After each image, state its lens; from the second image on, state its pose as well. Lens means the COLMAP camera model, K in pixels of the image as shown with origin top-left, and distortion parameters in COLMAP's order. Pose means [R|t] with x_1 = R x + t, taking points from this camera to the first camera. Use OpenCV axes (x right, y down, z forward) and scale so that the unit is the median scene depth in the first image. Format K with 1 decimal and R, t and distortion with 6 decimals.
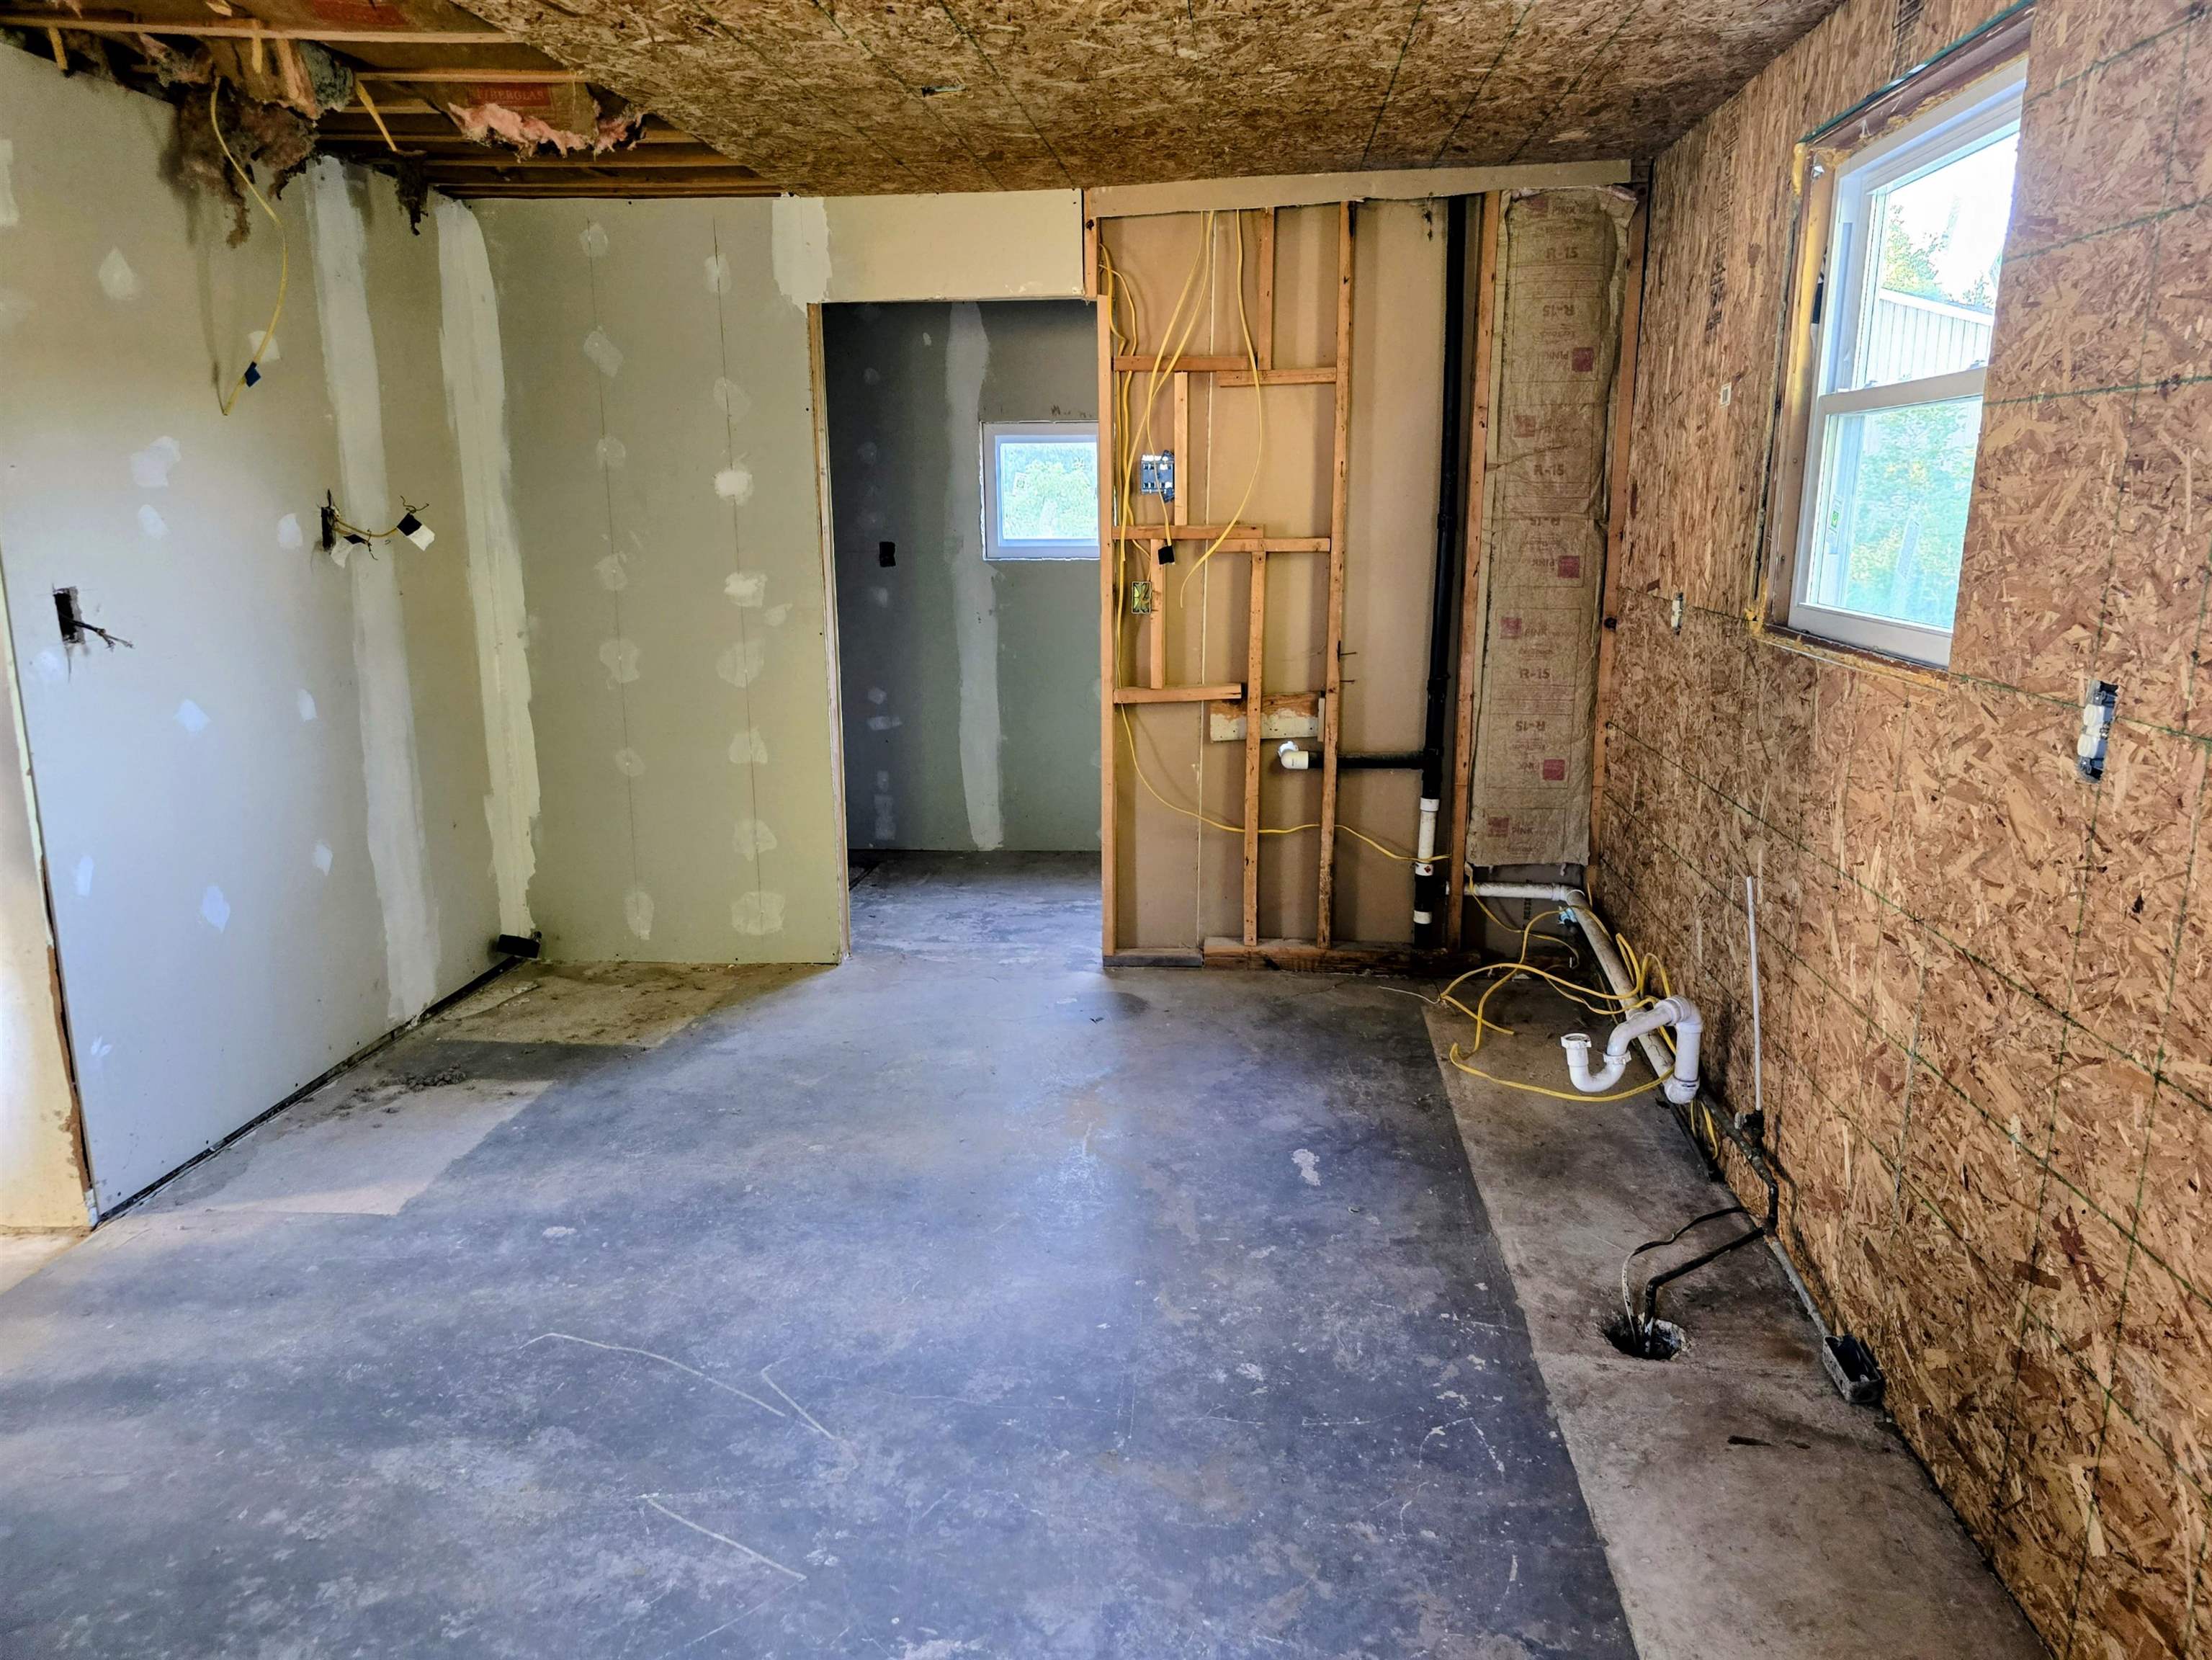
lens RADIAL K [[1482.2, 0, 1110.3], [0, 1482.2, 819.2], [0, 0, 1]] dist [0.006084, -0.002384]
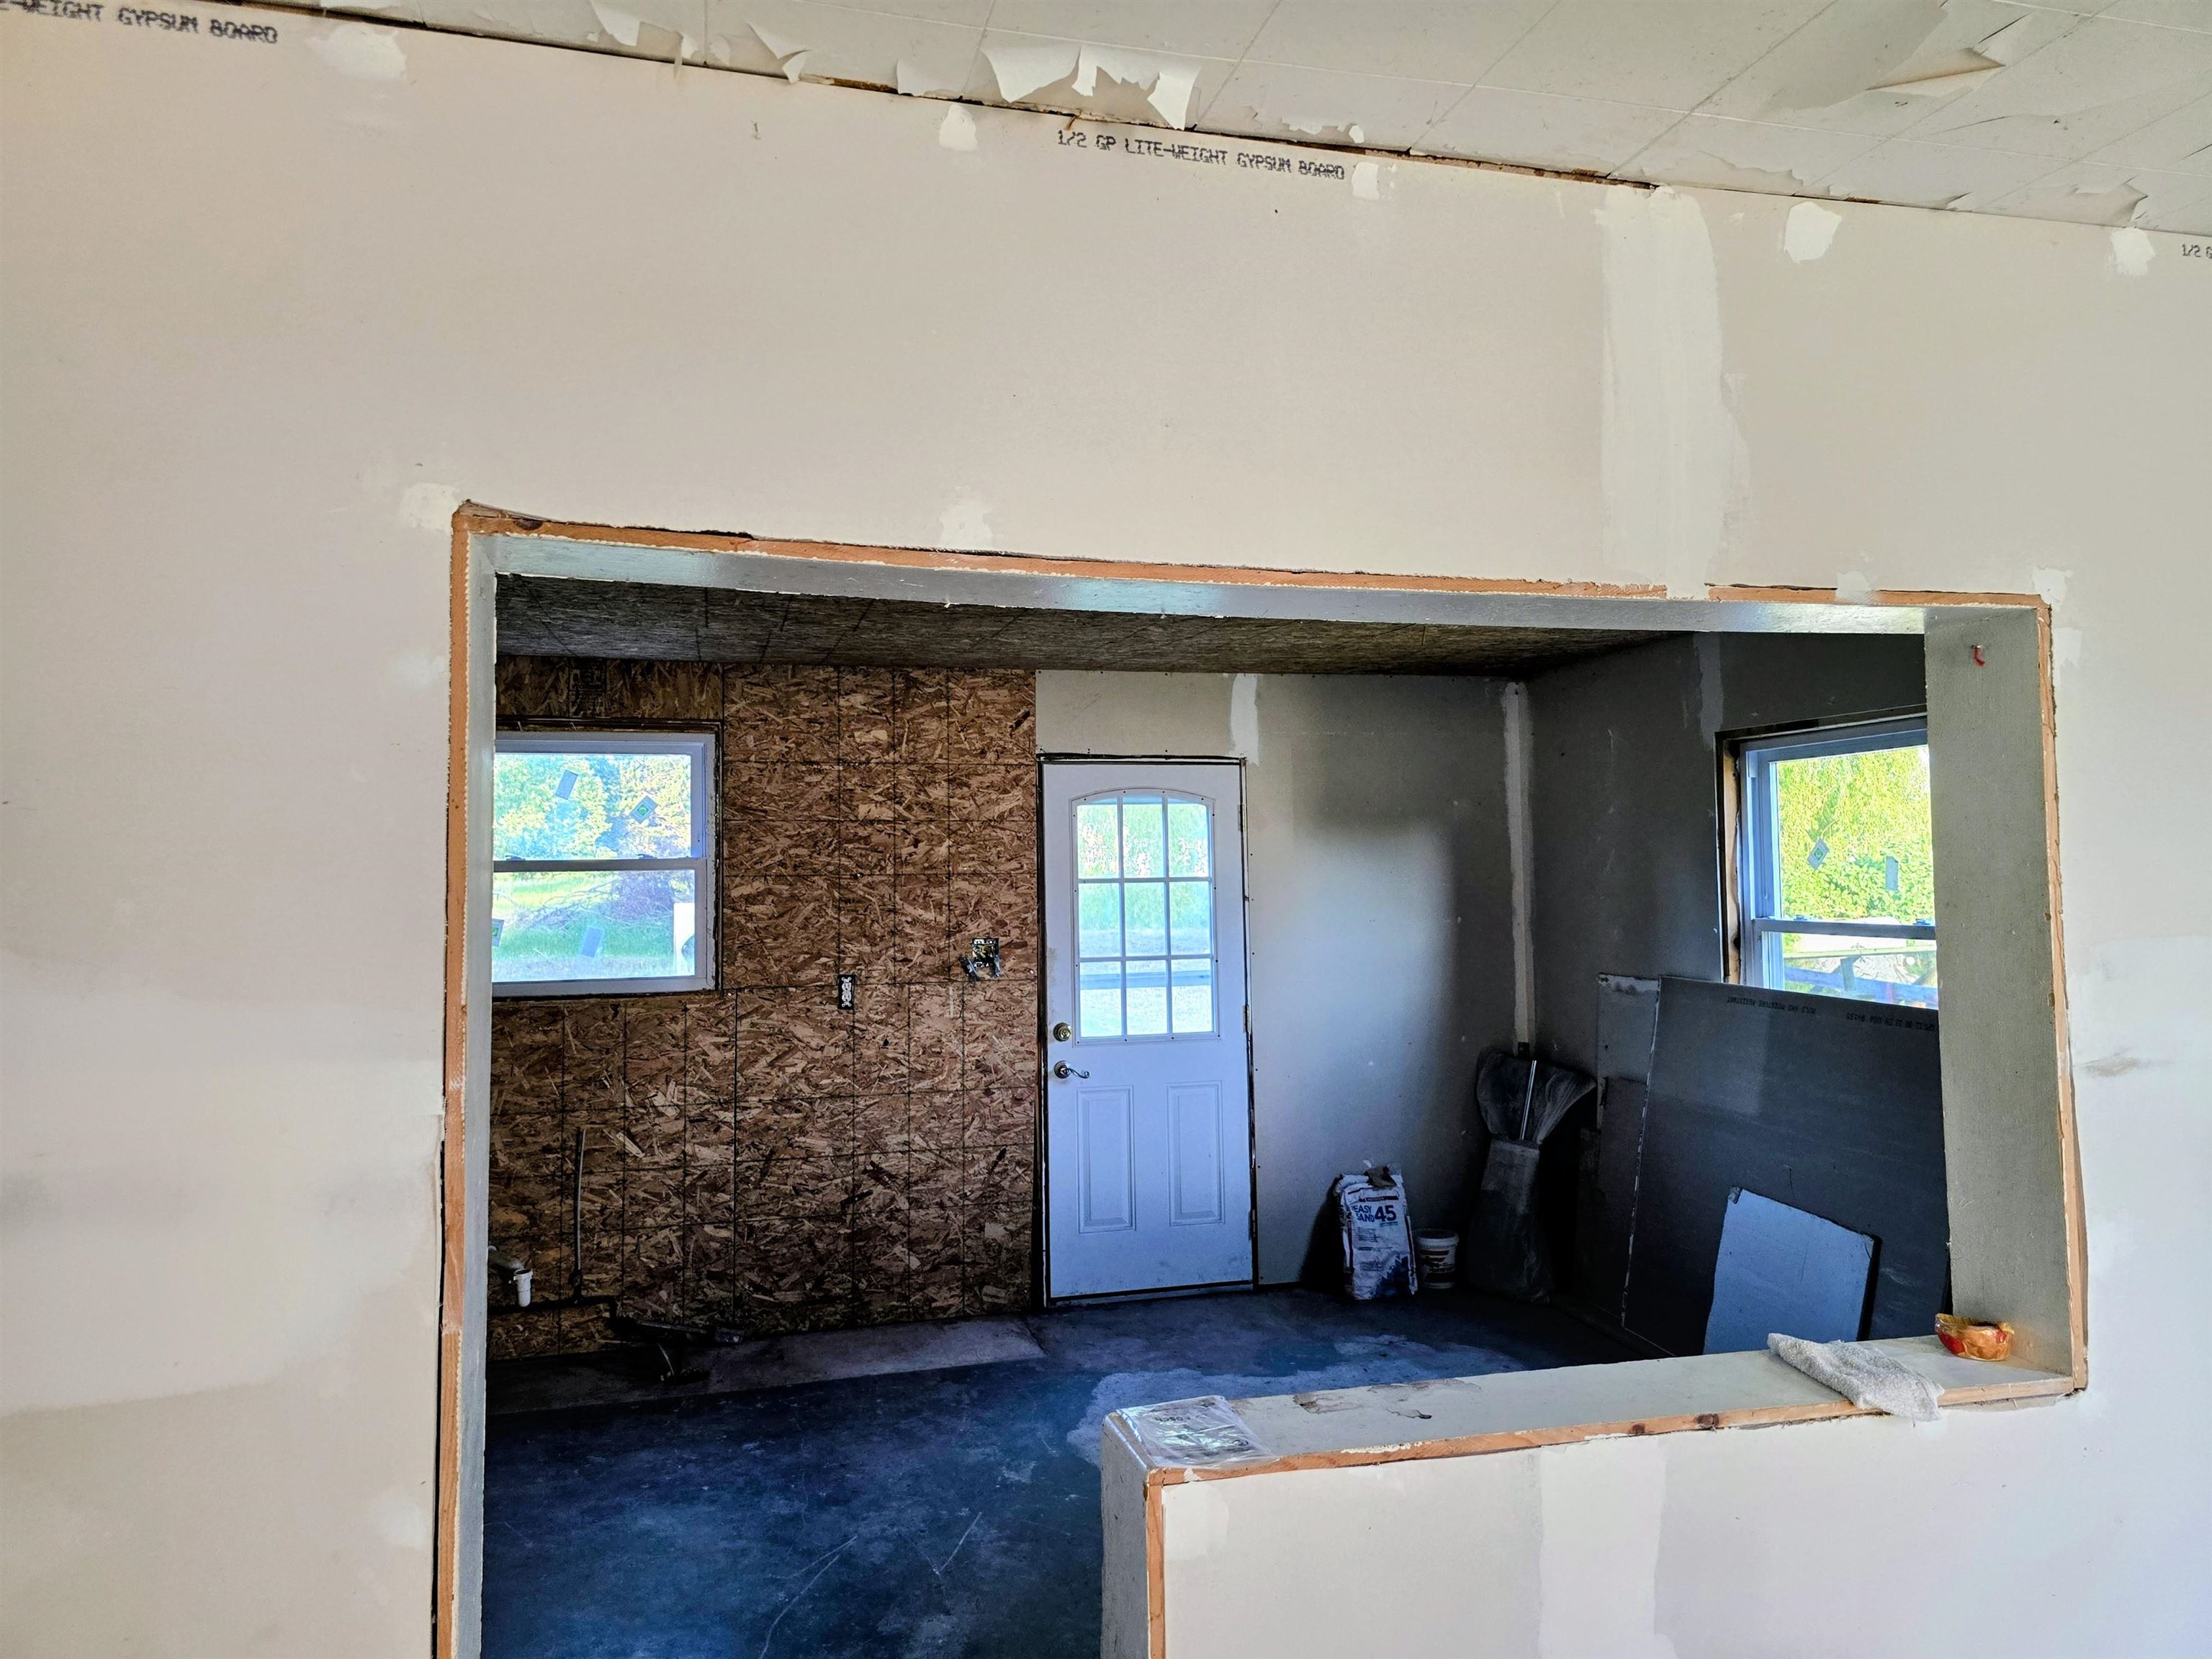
lens RADIAL K [[1482.0, 0, 1109.2], [0, 1482.0, 825.3], [0, 0, 1]] dist [0.006084, -0.002384]
pose [[-0.327742, 0.035721, 0.944092, -1.659470], [0.219750, 0.974760, 0.039405, -0.281034], [-0.918855, 0.220379, -0.327320, 1.057087]]
